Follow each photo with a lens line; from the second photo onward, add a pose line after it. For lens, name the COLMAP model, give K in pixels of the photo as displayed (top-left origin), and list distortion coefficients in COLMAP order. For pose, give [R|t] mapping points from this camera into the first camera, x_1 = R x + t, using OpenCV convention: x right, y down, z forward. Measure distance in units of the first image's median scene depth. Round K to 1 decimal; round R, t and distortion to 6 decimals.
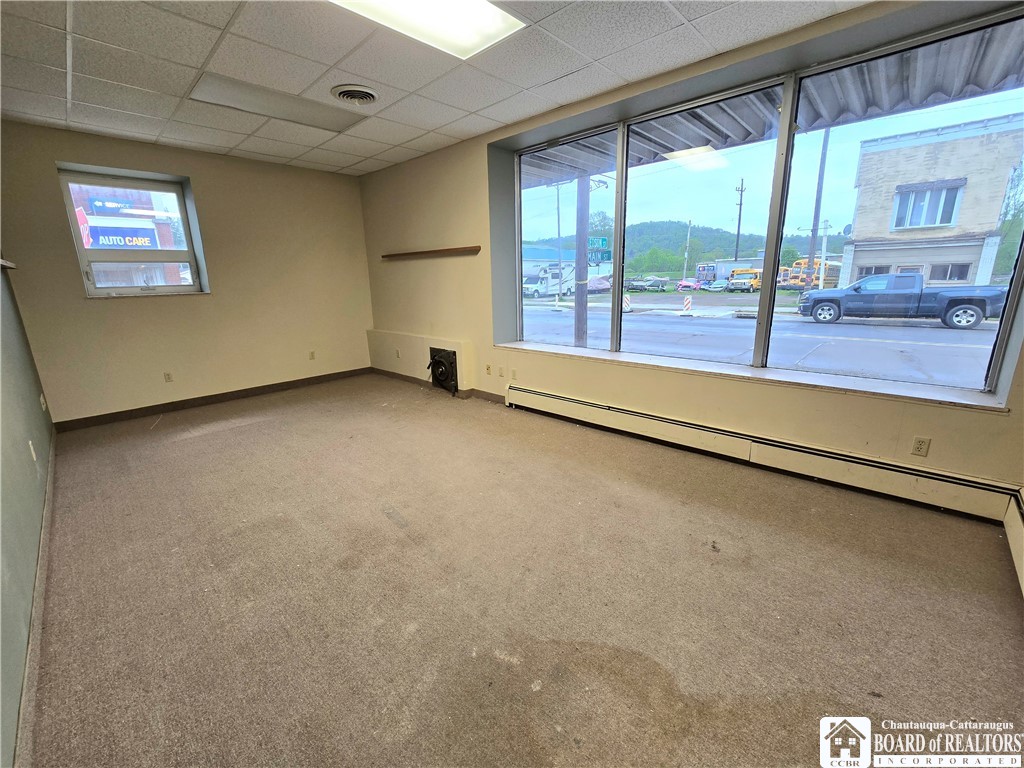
lens RADIAL K [[418.0, 0, 511.7], [0, 418.0, 381.9], [0, 0, 1]] dist [-0.002327, 0.001046]
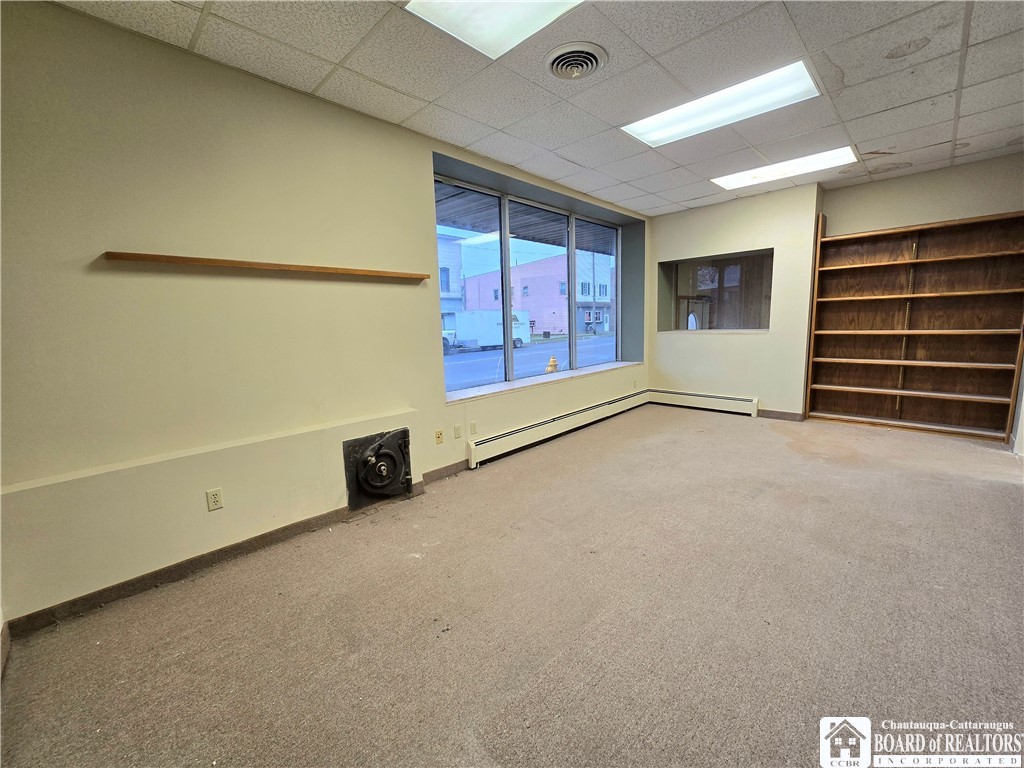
lens RADIAL K [[418.0, 0, 511.1], [0, 418.0, 382.0], [0, 0, 1]] dist [-0.002327, 0.001046]
pose [[0.022721, -0.127772, 0.991543, -1.252660], [0.267884, 0.956309, 0.117093, -0.283791], [-0.963183, 0.262958, 0.055957, 1.293526]]
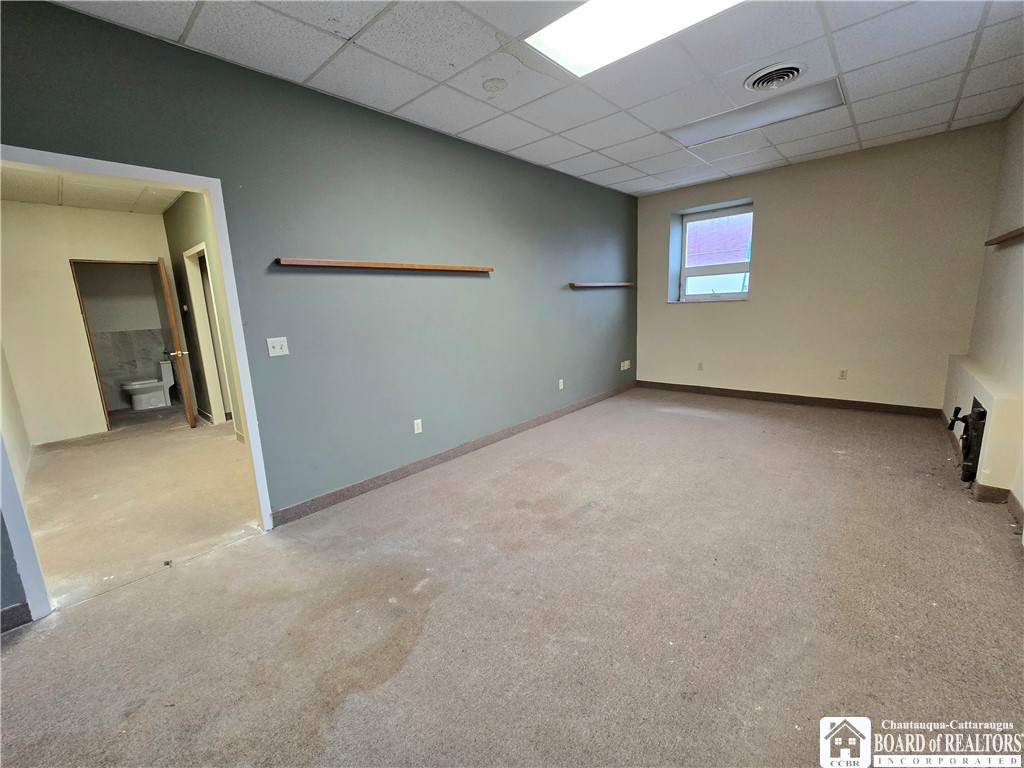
lens RADIAL K [[418.0, 0, 512.4], [0, 418.0, 383.8], [0, 0, 1]] dist [-0.002327, 0.001046]
pose [[0.031353, 0.211728, -0.976826, 0.616567], [-0.200247, 0.958822, 0.201399, -0.154585], [0.979244, 0.189291, 0.072460, 0.558549]]
